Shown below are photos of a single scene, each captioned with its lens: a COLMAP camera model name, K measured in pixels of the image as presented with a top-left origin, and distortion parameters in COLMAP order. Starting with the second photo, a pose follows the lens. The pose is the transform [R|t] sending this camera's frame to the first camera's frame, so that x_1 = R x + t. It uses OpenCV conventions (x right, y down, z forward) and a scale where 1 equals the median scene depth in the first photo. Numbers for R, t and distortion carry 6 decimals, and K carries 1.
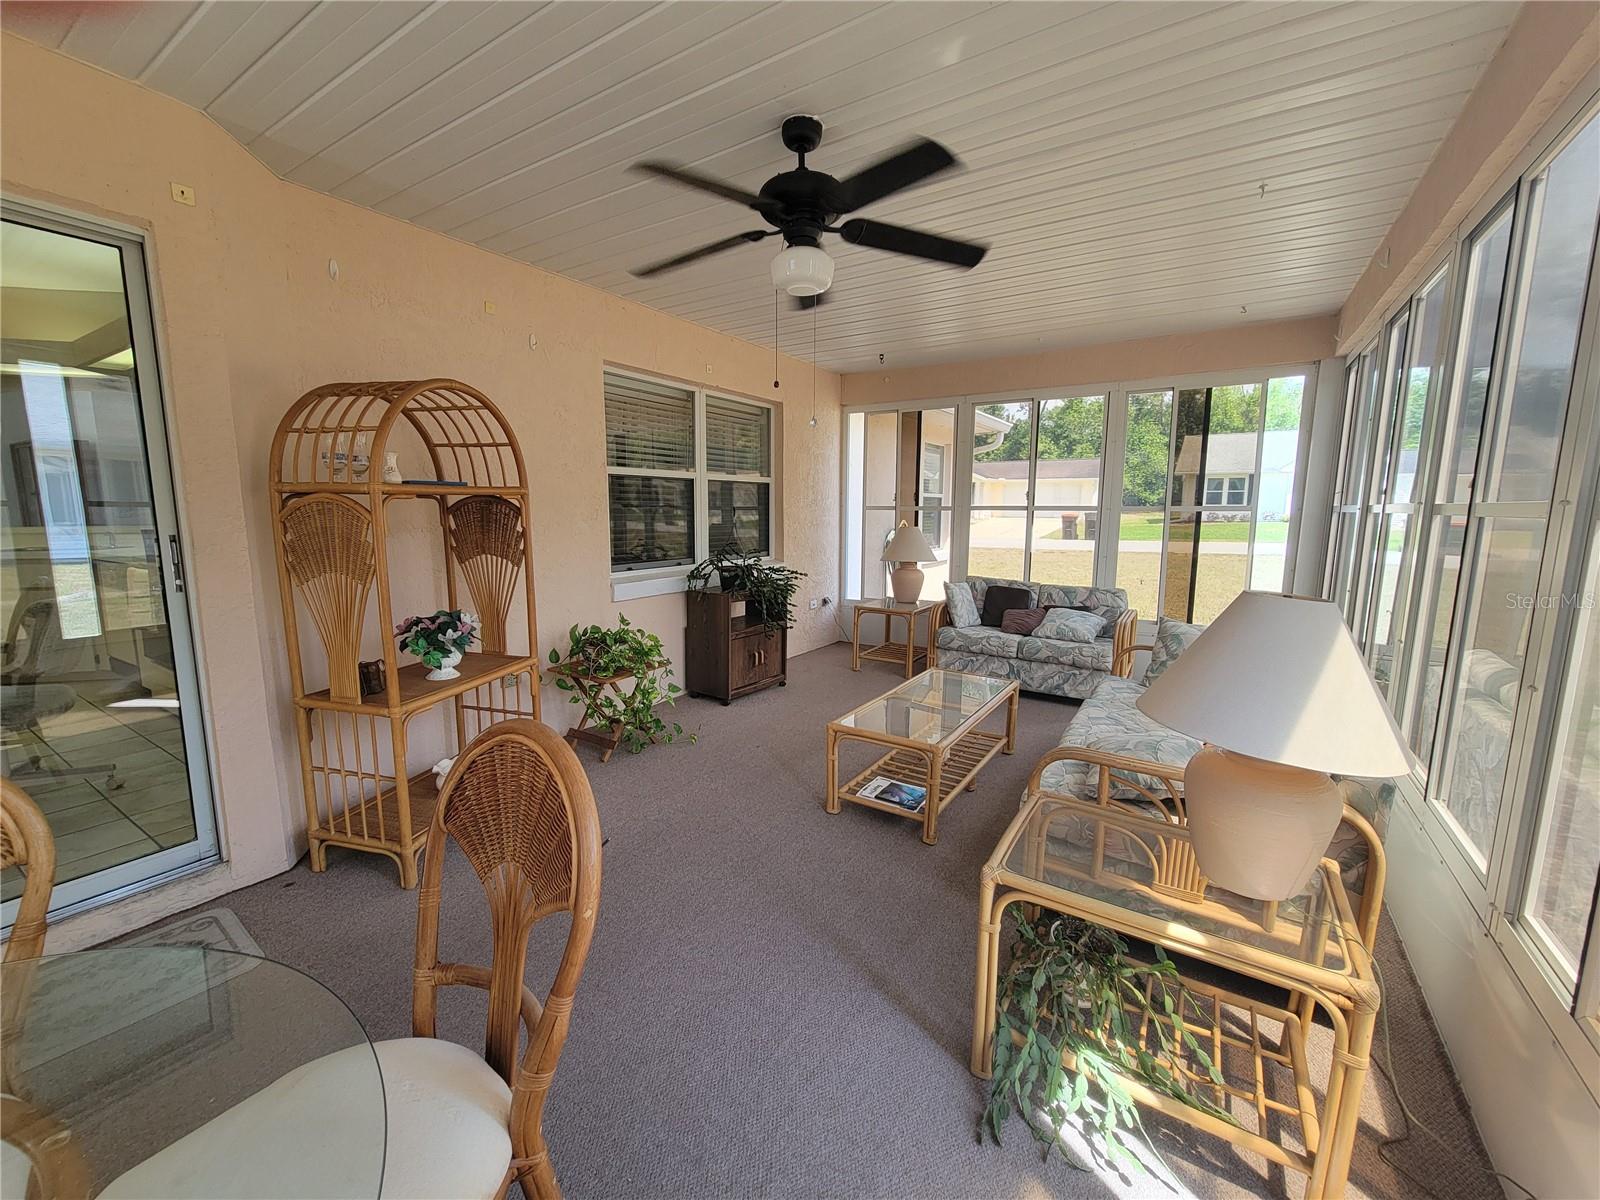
lens RADIAL K [[657.1, 0, 787.7], [0, 657.1, 596.9], [0, 0, 1]] dist [0.001524, 0.001137]
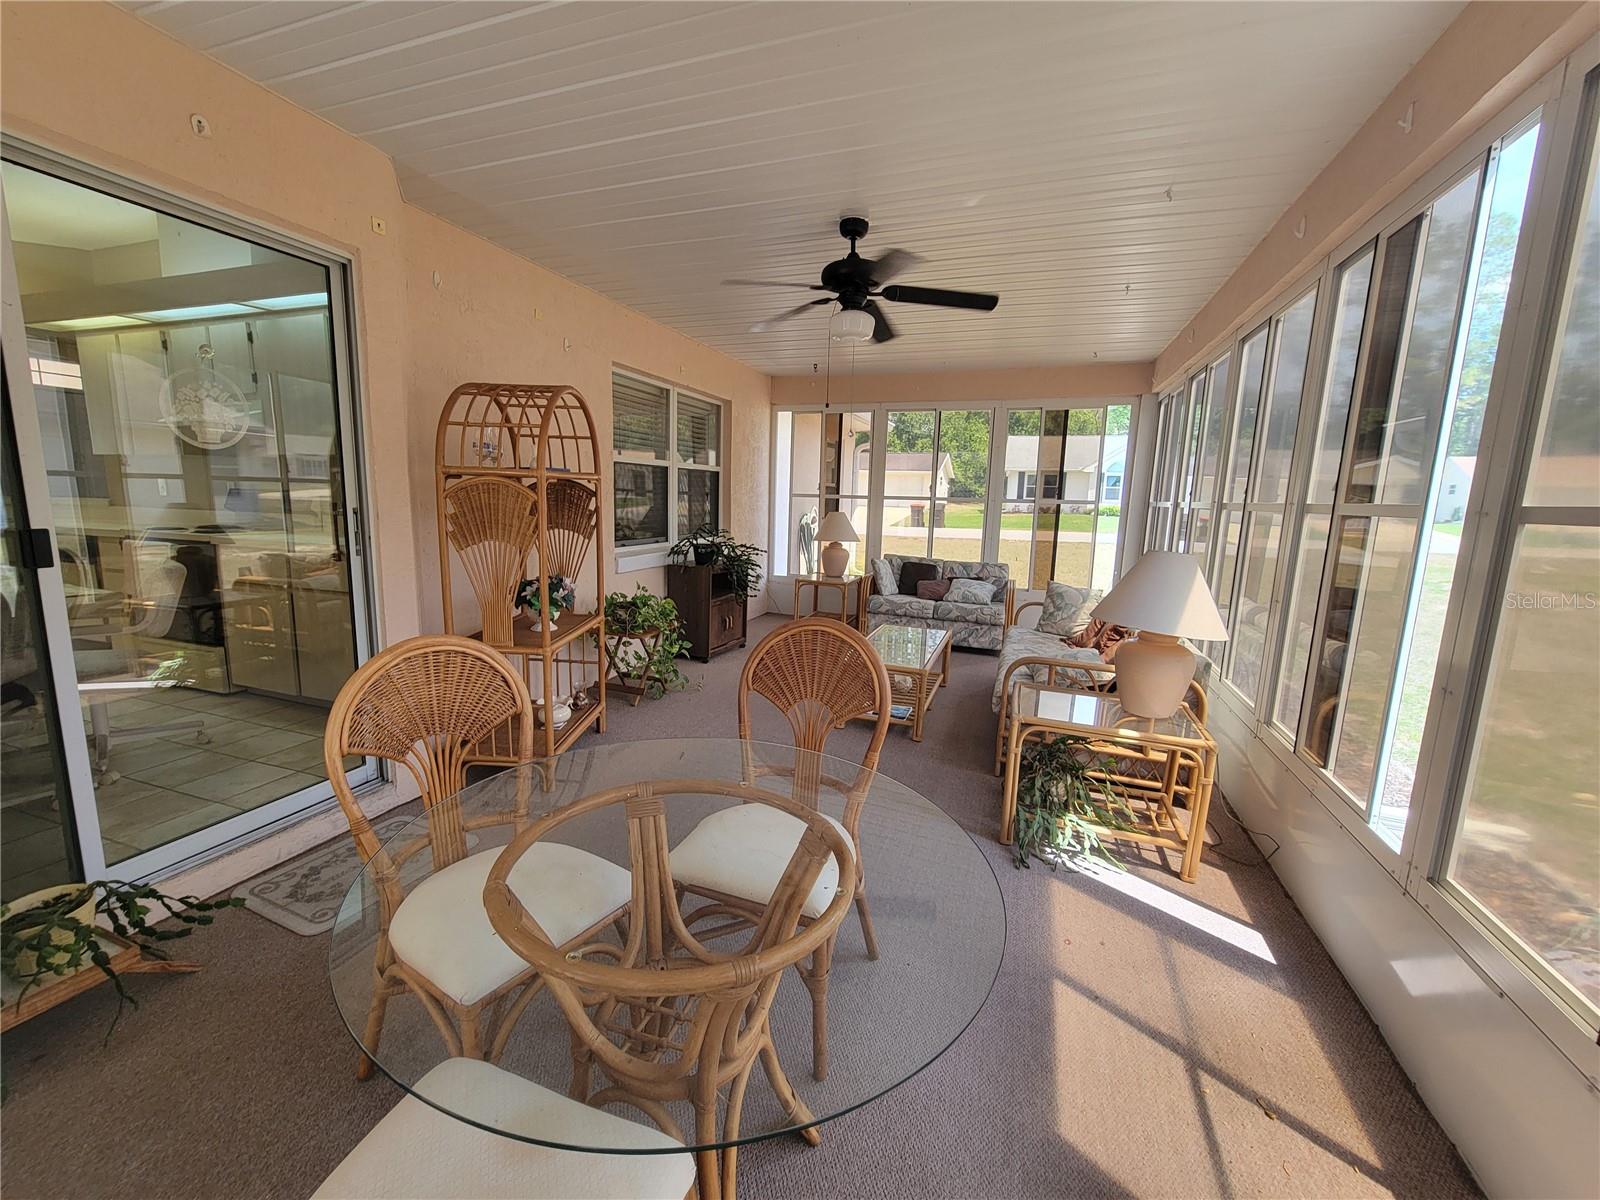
lens RADIAL K [[657.1, 0, 787.7], [0, 657.1, 596.9], [0, 0, 1]] dist [0.001524, 0.001137]
pose [[0.973922, -0.012633, 0.226532, -0.215157], [0.007662, 0.999710, 0.022812, 0.022511], [-0.226754, -0.020481, 0.973737, -0.167005]]
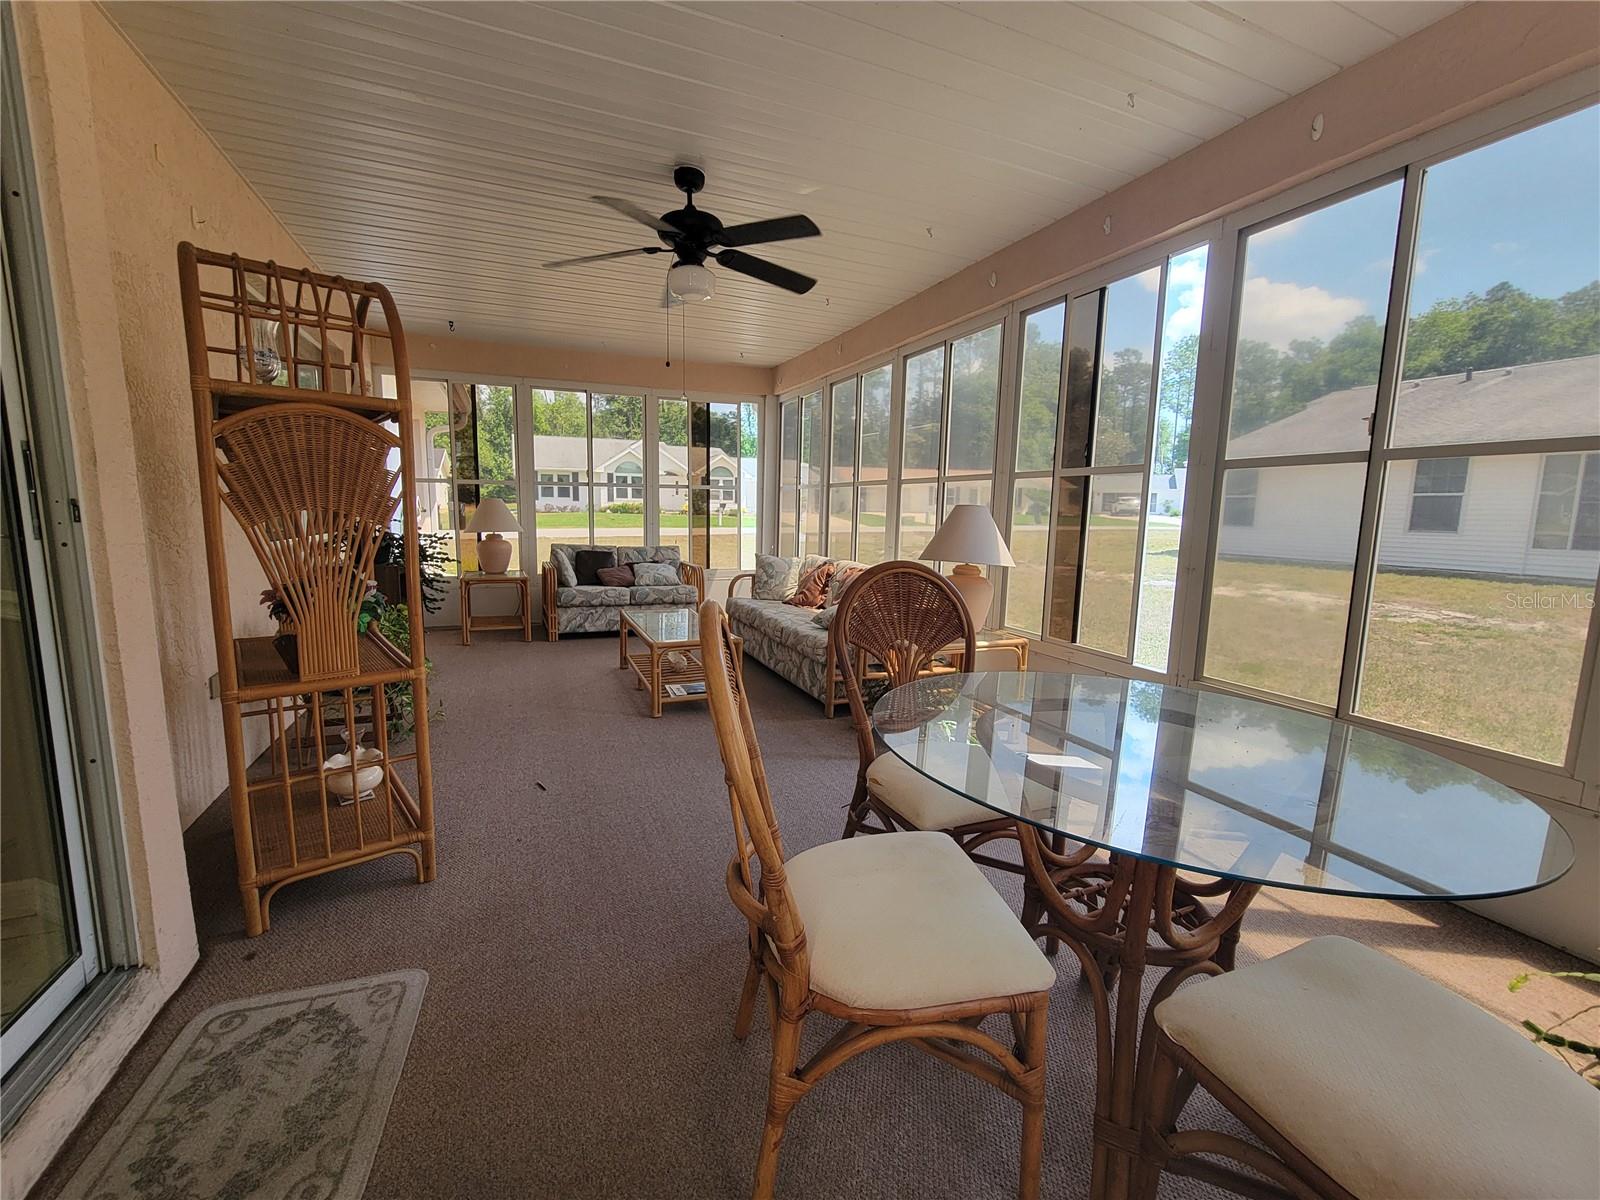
lens RADIAL K [[657.1, 0, 787.7], [0, 657.1, 596.9], [0, 0, 1]] dist [0.001524, 0.001137]
pose [[0.570628, -0.106277, 0.814303, -0.503253], [0.099859, 0.993212, 0.059650, 0.037126], [-0.815115, 0.047278, 0.577367, 0.055318]]
